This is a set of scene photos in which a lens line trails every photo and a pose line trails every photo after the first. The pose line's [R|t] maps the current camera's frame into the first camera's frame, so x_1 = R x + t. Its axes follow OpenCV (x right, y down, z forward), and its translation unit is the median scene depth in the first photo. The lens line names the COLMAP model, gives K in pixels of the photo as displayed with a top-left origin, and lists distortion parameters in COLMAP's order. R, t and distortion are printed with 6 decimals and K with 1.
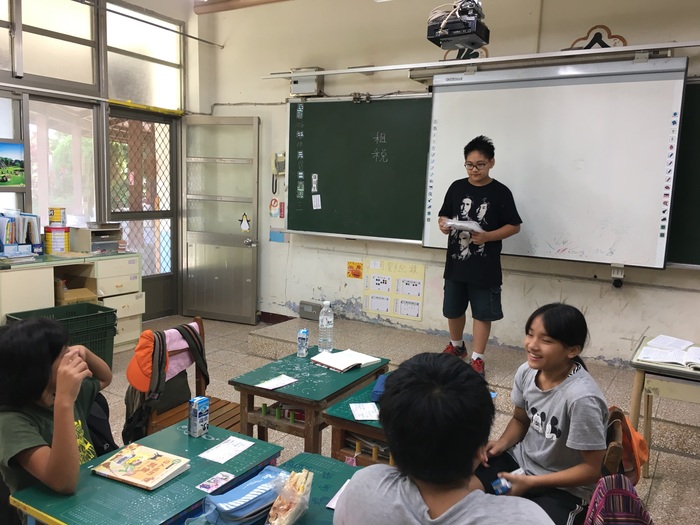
lens RADIAL K [[592.9, 0, 350.0], [0, 592.9, 262.5], [0, 0, 1]] dist [0.088566, -0.118262]
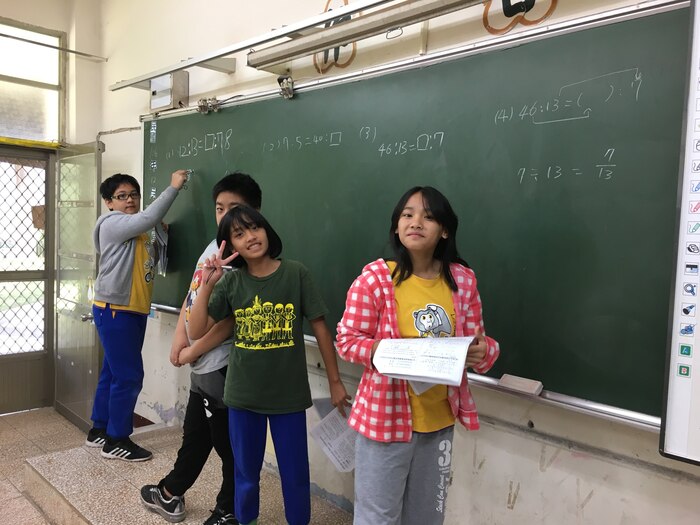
lens RADIAL K [[592.9, 0, 350.0], [0, 592.9, 262.5], [0, 0, 1]] dist [0.088566, -0.118262]
pose [[0.967089, 0.013816, -0.254061, 0.291125], [-0.038185, 0.995097, -0.091238, -0.042675], [0.251555, 0.097937, 0.962875, 0.362163]]
